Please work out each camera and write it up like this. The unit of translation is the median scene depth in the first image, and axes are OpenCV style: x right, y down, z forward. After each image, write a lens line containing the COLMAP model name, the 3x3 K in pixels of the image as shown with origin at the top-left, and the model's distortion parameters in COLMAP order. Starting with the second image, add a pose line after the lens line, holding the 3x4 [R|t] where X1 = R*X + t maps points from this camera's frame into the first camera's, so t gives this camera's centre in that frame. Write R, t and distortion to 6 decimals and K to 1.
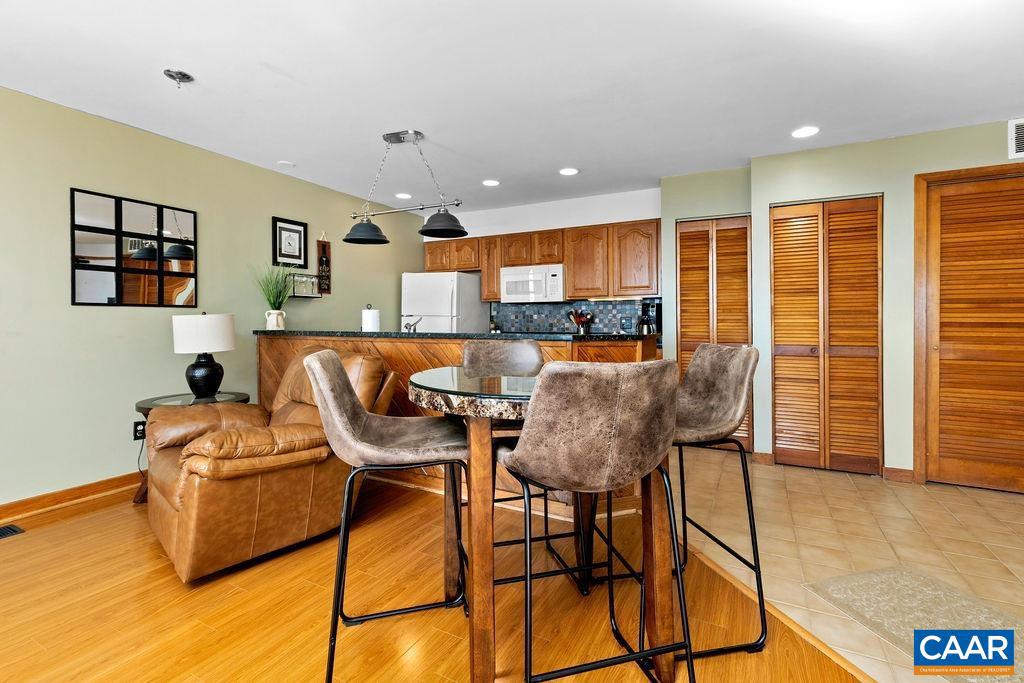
lens RADIAL K [[470.4, 0, 518.9], [0, 470.4, 321.3], [0, 0, 1]] dist [0.000119, -0.000100]
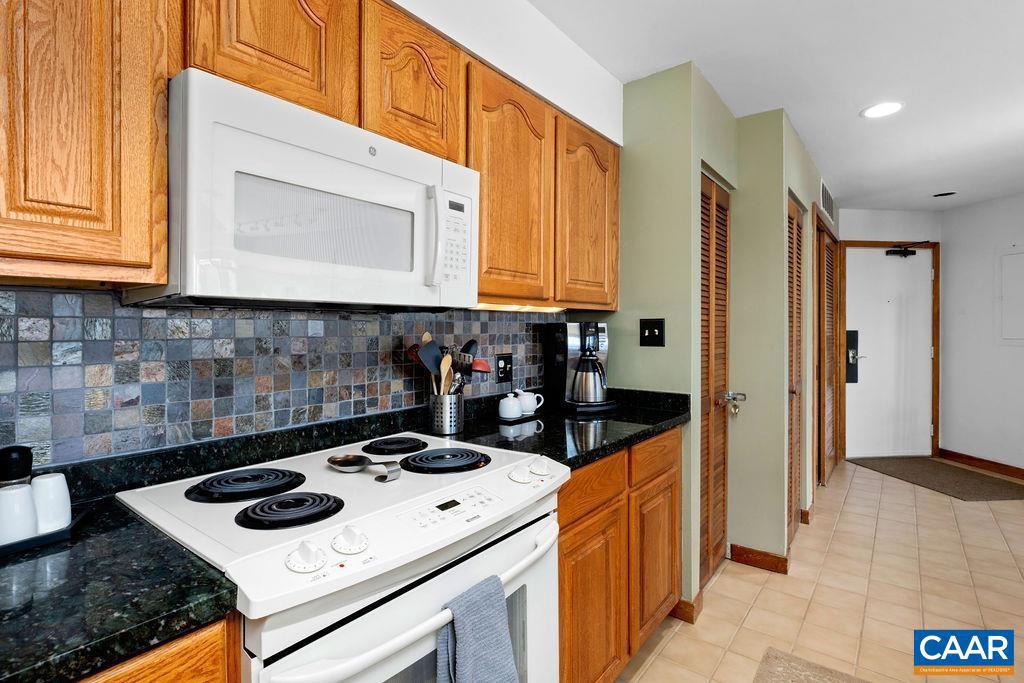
lens RADIAL K [[508.4, 0, 512.0], [0, 508.4, 341.5], [0, 0, 1]] dist [-0.001504, -0.000114]
pose [[0.188164, -0.024819, 0.981824, -0.215060], [-0.005229, 0.999641, 0.026272, -0.034346], [-0.982124, -0.010077, 0.187966, 1.012731]]
